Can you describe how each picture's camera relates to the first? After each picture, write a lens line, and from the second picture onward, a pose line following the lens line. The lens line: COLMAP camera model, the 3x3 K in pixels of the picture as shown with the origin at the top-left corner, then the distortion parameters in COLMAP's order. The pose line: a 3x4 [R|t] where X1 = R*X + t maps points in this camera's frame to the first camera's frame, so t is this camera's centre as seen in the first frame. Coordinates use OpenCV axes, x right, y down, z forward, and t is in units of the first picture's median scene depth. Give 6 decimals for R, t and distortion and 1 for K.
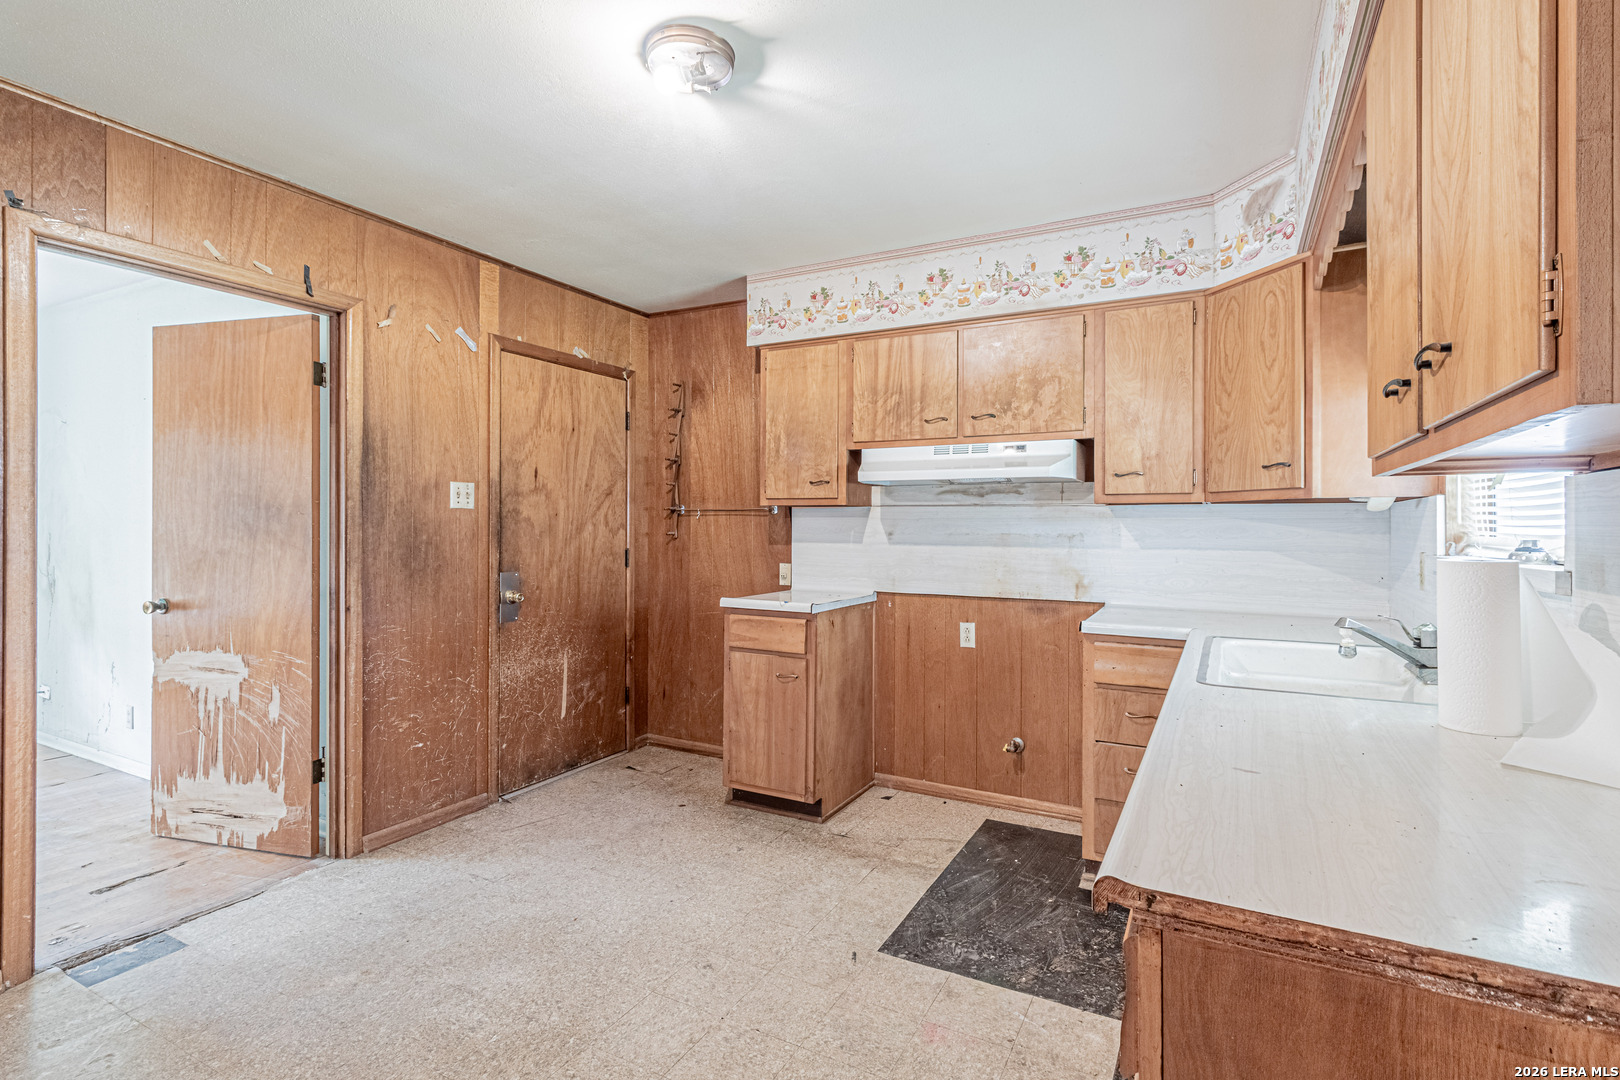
lens RADIAL K [[754.1, 0, 832.9], [0, 754.1, 526.7], [0, 0, 1]] dist [0.004785, 0.000382]
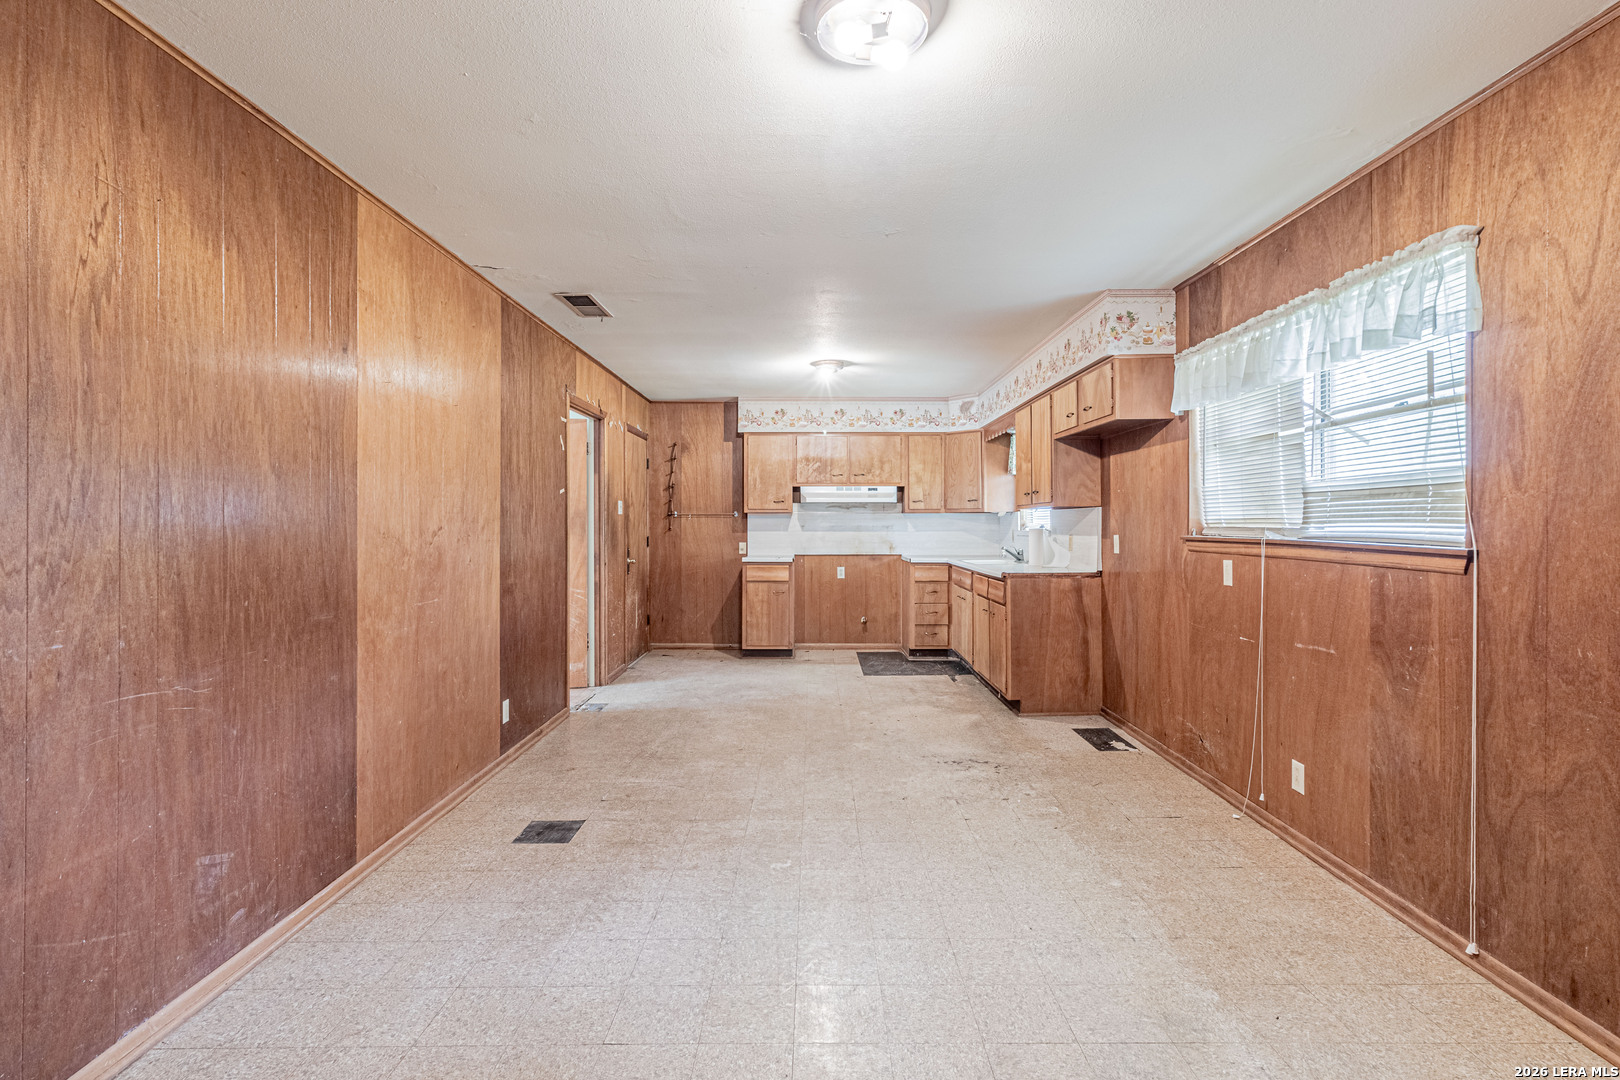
lens RADIAL K [[743.1, 0, 812.2], [0, 743.1, 529.5], [0, 0, 1]] dist [0.002319, 0.000899]
pose [[0.888547, -0.009206, 0.458694, -0.938066], [0.006290, 0.999949, 0.007886, 0.002527], [-0.458743, -0.004122, 0.888559, -0.922935]]
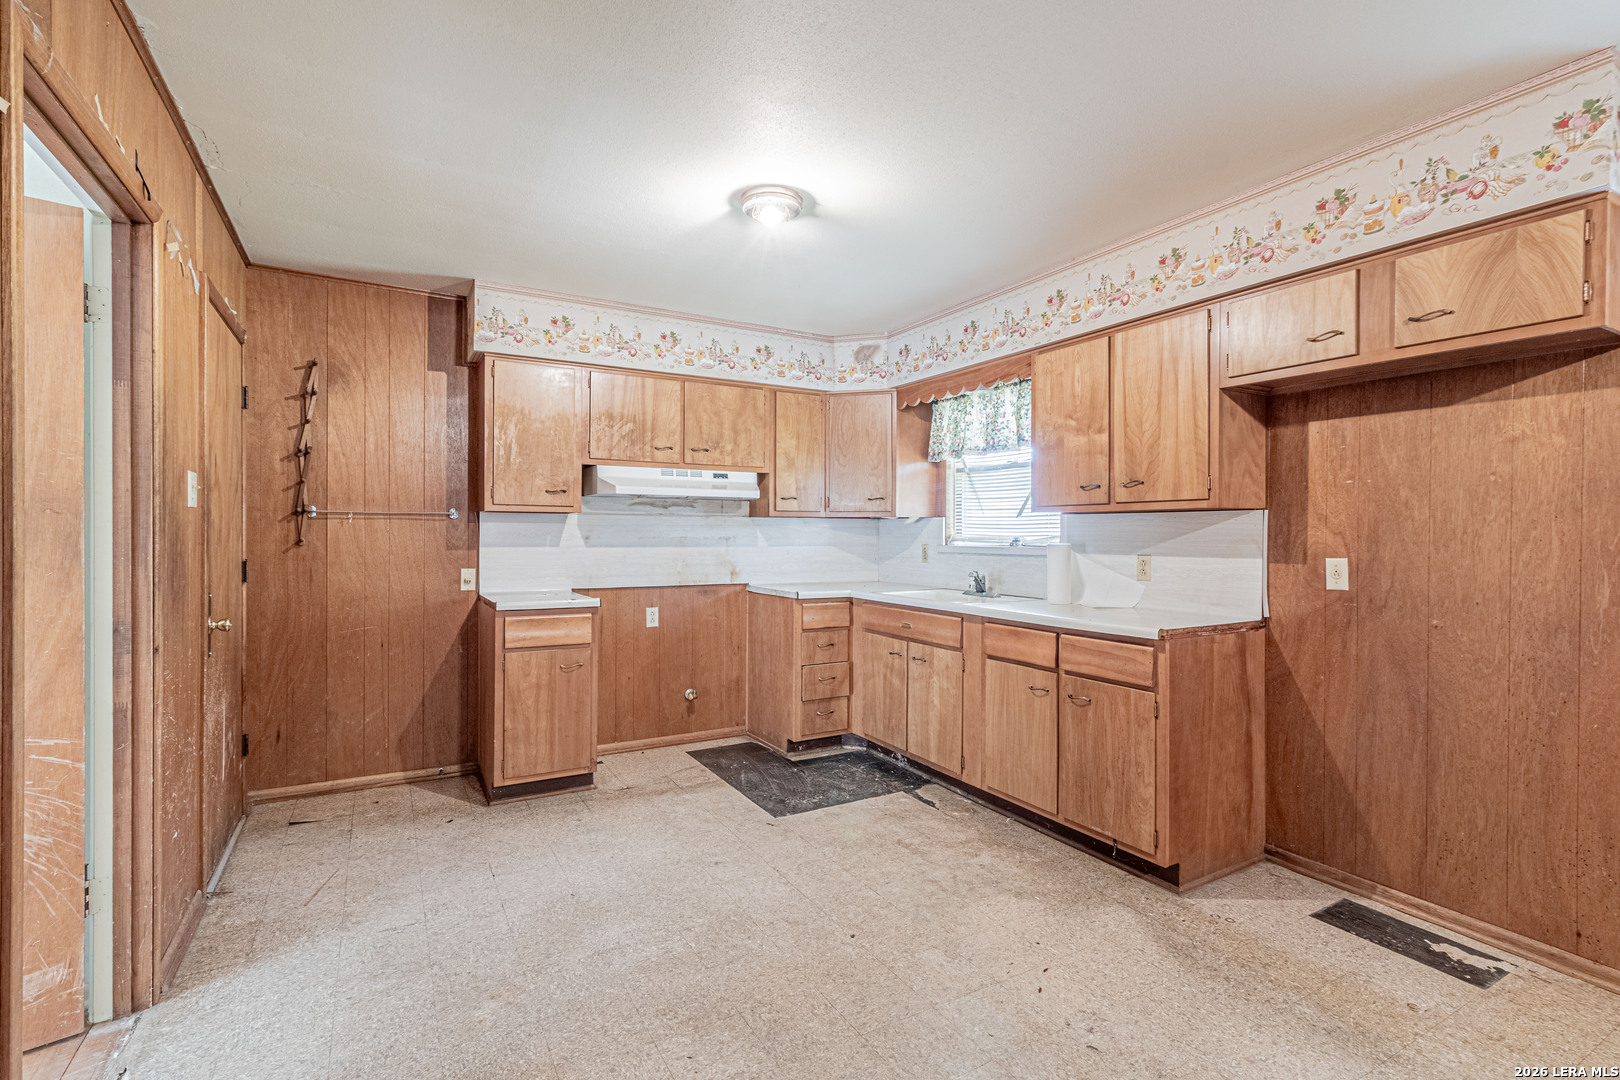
lens RADIAL K [[752.3, 0, 810.0], [0, 752.3, 540.0], [0, 0, 1]] dist [0.005075, 0.001180]
pose [[0.544828, -0.009426, 0.838495, -0.790038], [-0.000885, 0.999930, 0.011815, -0.001370], [-0.838547, -0.007179, 0.544782, 0.097206]]
